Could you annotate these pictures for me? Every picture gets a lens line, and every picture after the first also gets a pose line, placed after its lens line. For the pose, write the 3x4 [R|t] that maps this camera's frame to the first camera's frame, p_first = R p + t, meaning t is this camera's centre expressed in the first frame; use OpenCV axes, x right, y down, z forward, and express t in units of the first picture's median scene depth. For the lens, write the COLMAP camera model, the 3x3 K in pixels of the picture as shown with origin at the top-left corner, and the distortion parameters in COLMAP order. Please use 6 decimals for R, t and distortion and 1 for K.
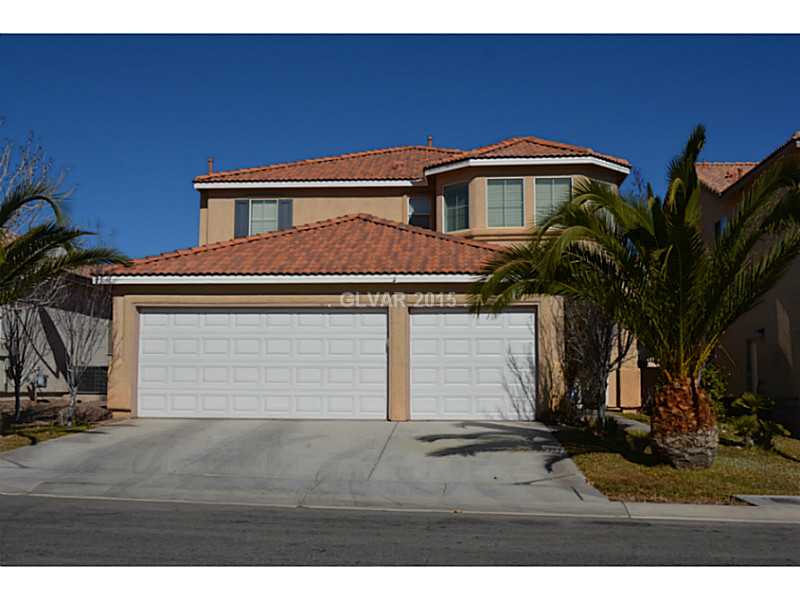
lens RADIAL K [[646.9, 0, 400.0], [0, 646.9, 300.0], [0, 0, 1]] dist [-0.041212, -0.007692]
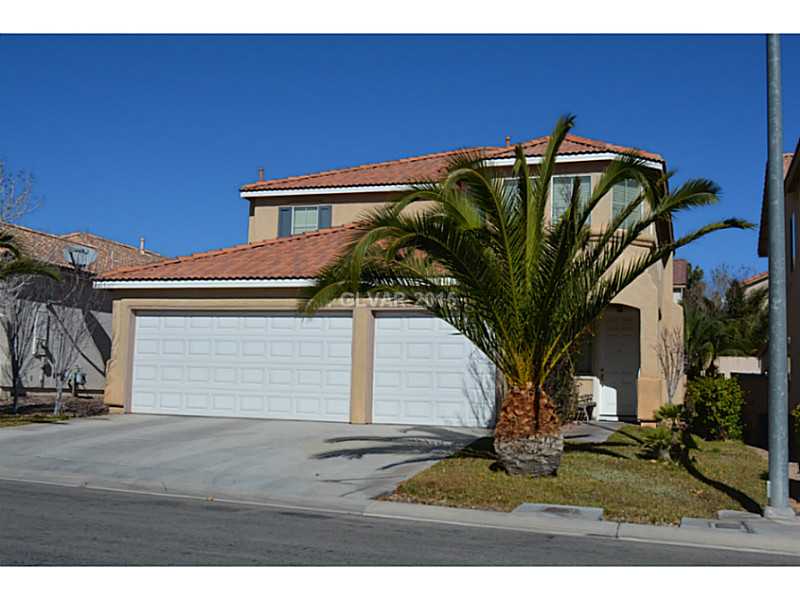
lens RADIAL K [[667.7, 0, 400.1], [0, 667.7, 287.3], [0, 0, 1]] dist [-0.050758, -0.004002]
pose [[0.984325, -0.003799, -0.176324, 0.227893], [-0.001248, 0.999593, -0.028504, 0.004106], [0.176361, 0.028277, 0.983919, -0.011799]]
